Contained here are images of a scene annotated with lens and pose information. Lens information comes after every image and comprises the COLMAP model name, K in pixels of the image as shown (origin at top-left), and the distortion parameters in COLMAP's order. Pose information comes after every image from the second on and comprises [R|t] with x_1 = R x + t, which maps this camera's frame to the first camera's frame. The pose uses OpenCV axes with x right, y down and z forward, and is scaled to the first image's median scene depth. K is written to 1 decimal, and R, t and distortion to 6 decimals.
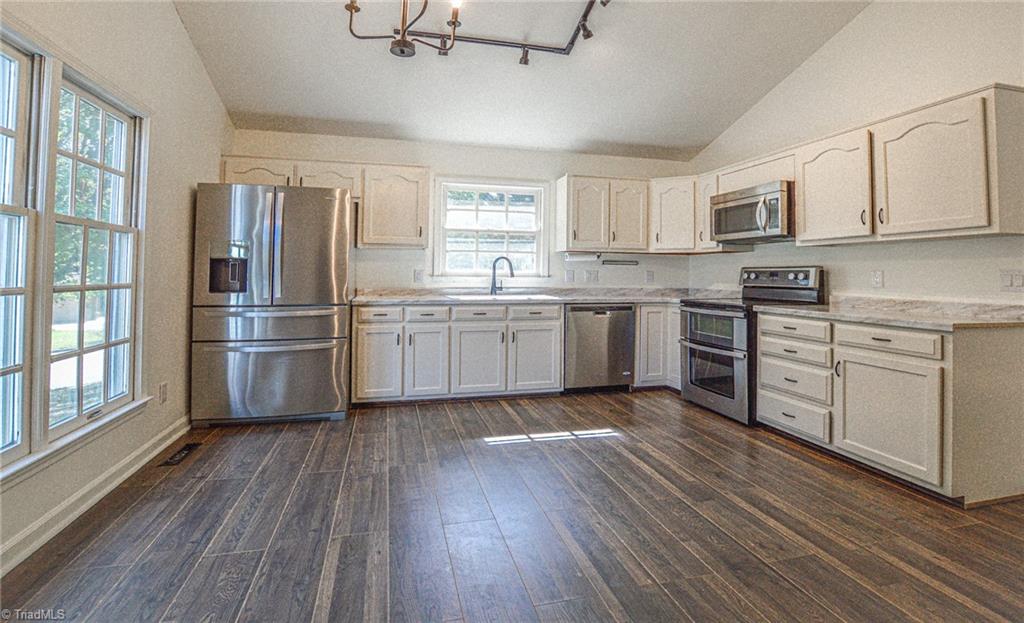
lens RADIAL K [[481.3, 0, 516.0], [0, 481.3, 256.7], [0, 0, 1]] dist [0.001398, -0.000041]
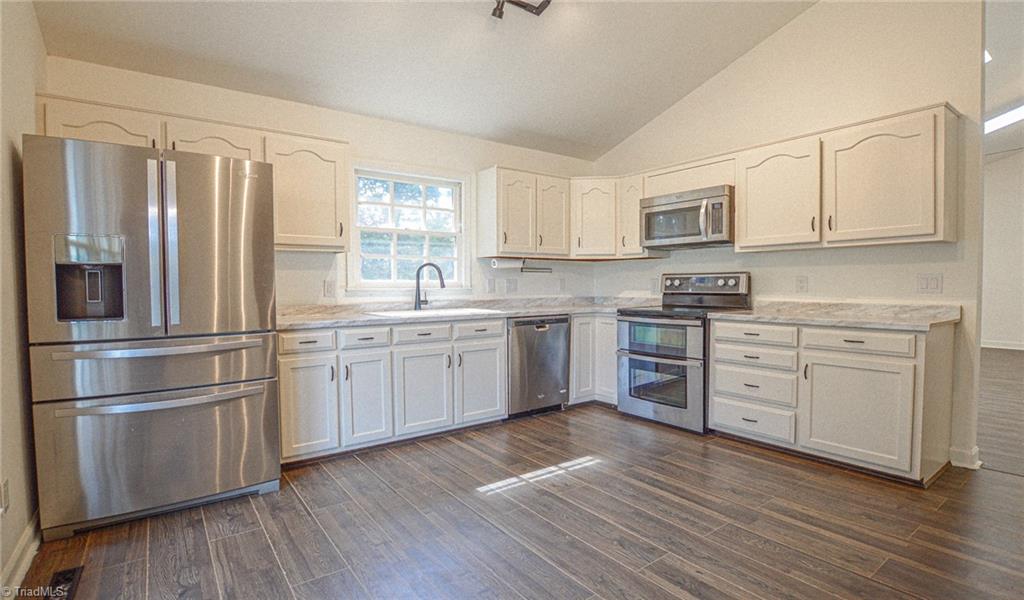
lens RADIAL K [[521.8, 0, 512.0], [0, 521.8, 300.0], [0, 0, 1]] dist [-0.002707, -0.000622]
pose [[0.940705, -0.024201, 0.338362, -0.231141], [0.001284, 0.997699, 0.067788, 0.003460], [-0.339224, -0.063334, 0.938571, 0.141471]]
